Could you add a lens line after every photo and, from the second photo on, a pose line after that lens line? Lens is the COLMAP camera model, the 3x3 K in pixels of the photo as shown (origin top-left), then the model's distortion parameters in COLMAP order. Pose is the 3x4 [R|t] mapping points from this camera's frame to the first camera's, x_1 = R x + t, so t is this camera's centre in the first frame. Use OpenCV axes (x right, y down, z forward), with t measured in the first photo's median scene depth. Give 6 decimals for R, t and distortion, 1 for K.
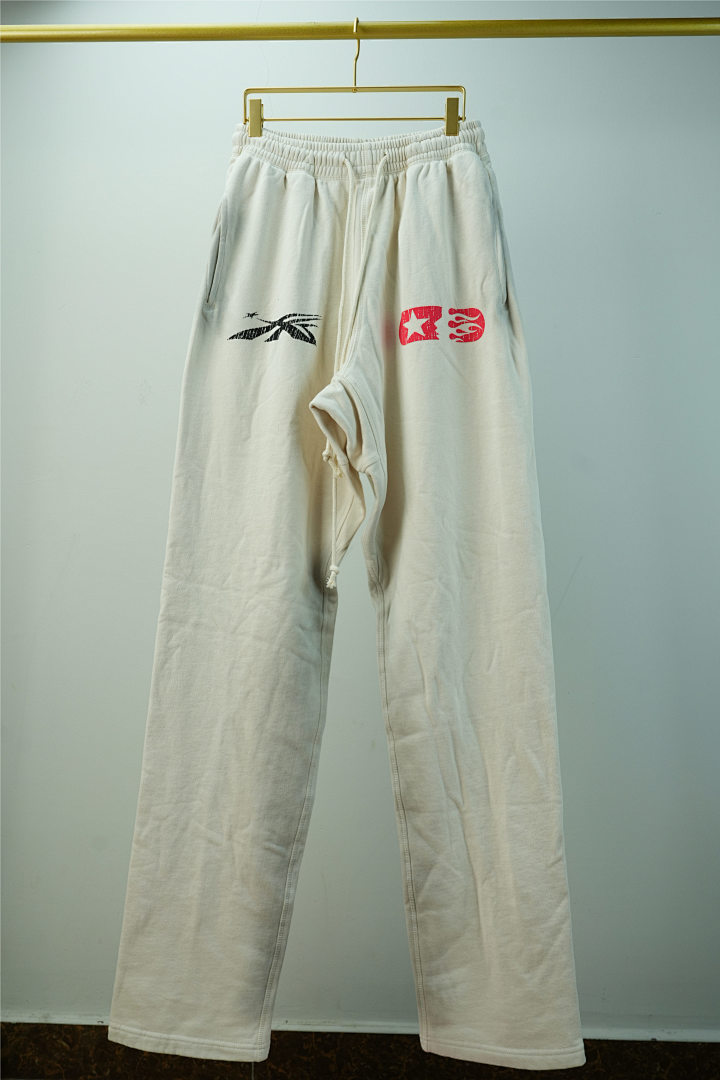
lens RADIAL K [[980.8, 0, 360.0], [0, 980.8, 540.0], [0, 0, 1]] dist [-0.007056, -0.008891]
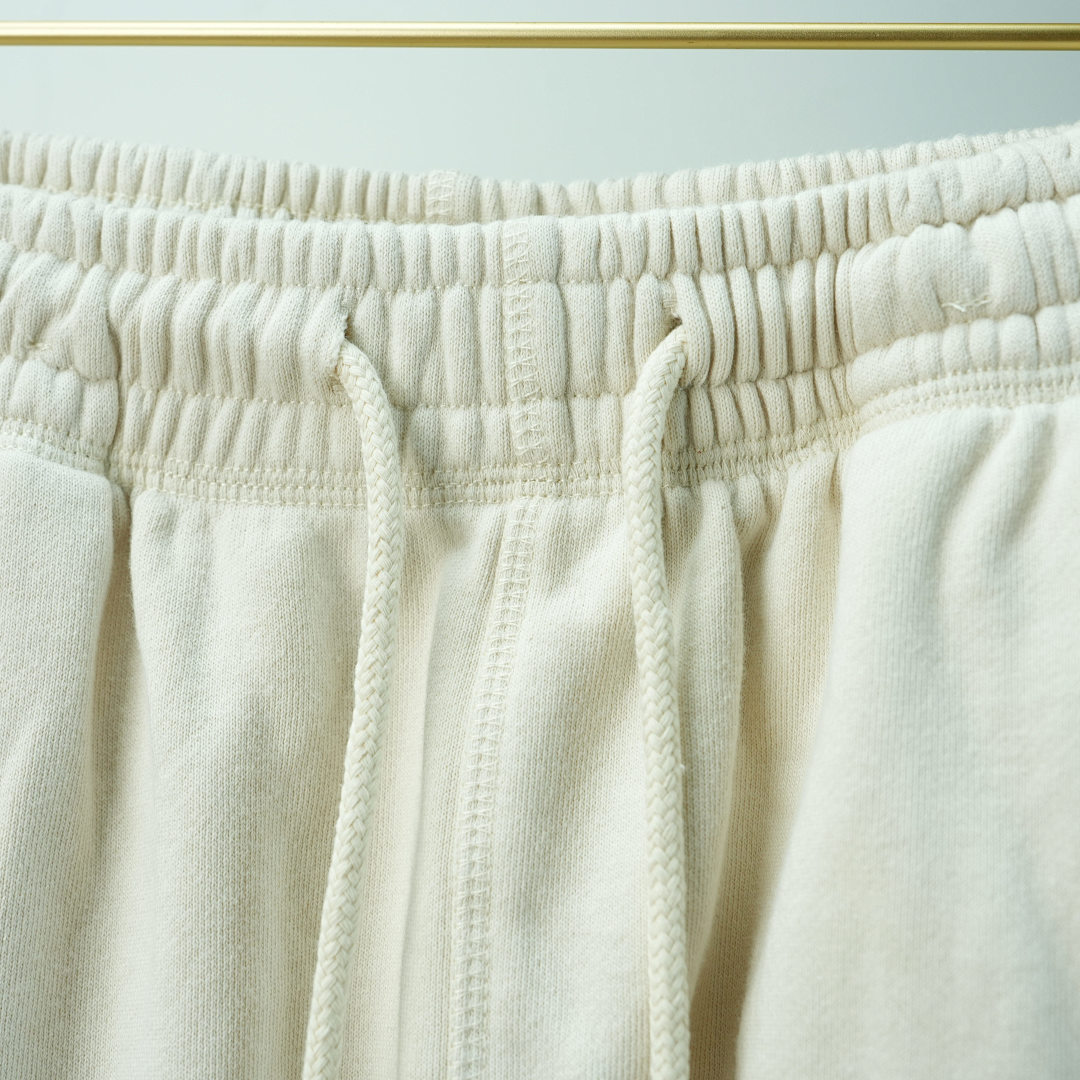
lens RADIAL K [[1539.9, 0, 540.0], [0, 1539.9, 540.0], [0, 0, 1]] dist [0.000520, -0.079612]
pose [[0.993186, 0.041543, -0.108888, 0.031369], [-0.050505, 0.995444, -0.080880, -0.350211], [0.105032, 0.085828, 0.990758, 0.811189]]
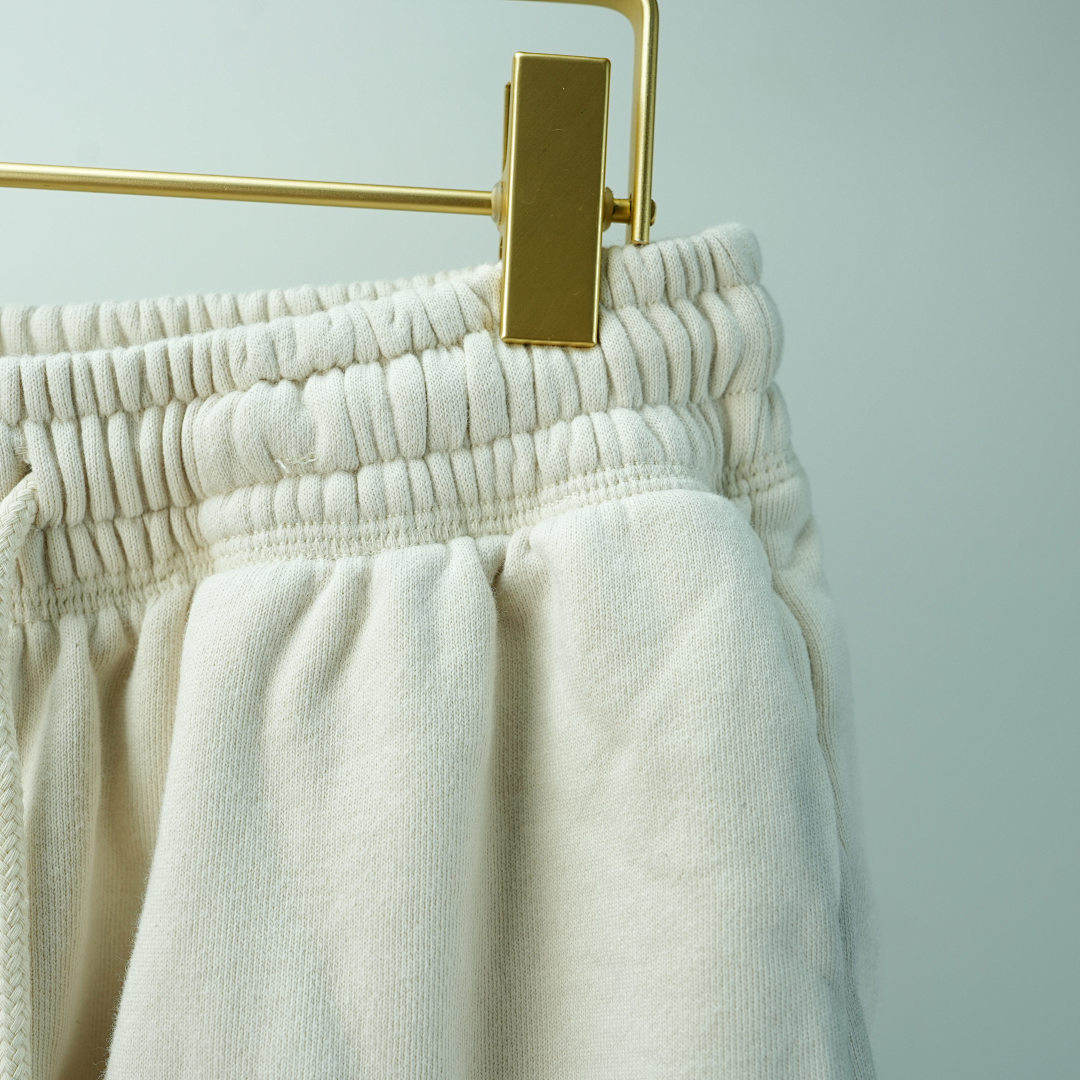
lens RADIAL K [[1539.9, 0, 540.0], [0, 1539.9, 540.0], [0, 0, 1]] dist [0.000520, -0.079612]
pose [[0.993740, 0.032770, 0.106805, 0.071530], [-0.032835, 0.999460, -0.001153, -0.386624], [-0.106785, -0.002361, 0.994279, 0.794989]]
